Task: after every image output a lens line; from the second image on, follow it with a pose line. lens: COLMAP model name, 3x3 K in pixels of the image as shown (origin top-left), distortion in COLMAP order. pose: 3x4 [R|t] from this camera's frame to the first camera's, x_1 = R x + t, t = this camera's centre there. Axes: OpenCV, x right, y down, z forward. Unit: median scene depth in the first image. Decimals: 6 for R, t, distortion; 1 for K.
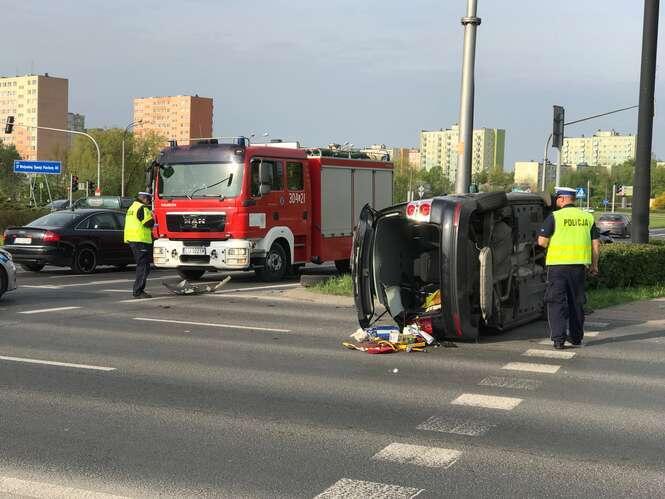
lens RADIAL K [[1094.8, 0, 332.5], [0, 1094.8, 249.5], [0, 0, 1]] dist [0.037125, 0.098252]
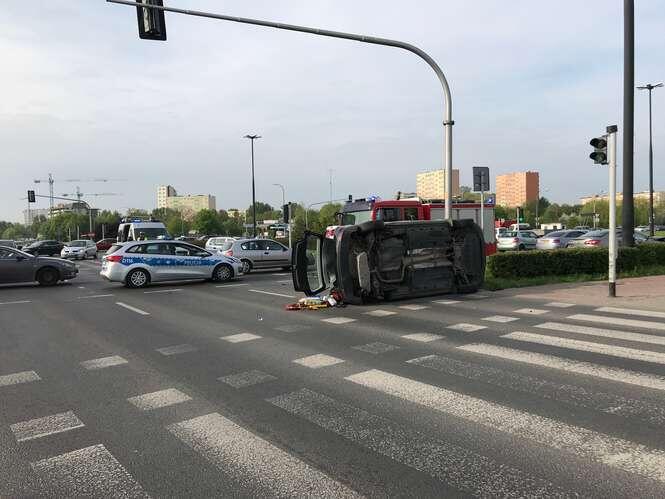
lens RADIAL K [[543.3, 0, 332.5], [0, 543.3, 249.5], [0, 0, 1]] dist [0.003418, 0.000695]
pose [[0.868174, -0.024350, -0.495663, 0.324602], [0.019999, 0.999701, -0.014083, 0.002903], [0.495857, 0.002313, 0.868401, 0.123467]]
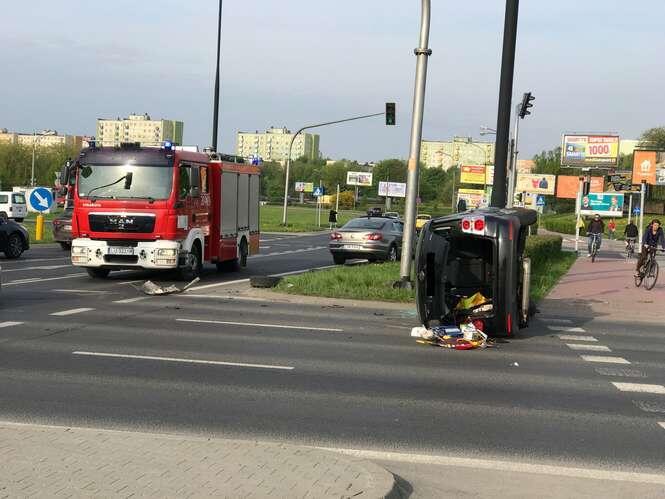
lens RADIAL K [[1094.8, 0, 332.5], [0, 1094.8, 249.5], [0, 0, 1]] dist [0.037125, 0.098252]
pose [[0.948212, 0.010885, 0.317451, -0.262374], [-0.013947, 0.999876, 0.007376, -0.010254], [-0.317332, -0.011422, 0.948246, -0.033534]]
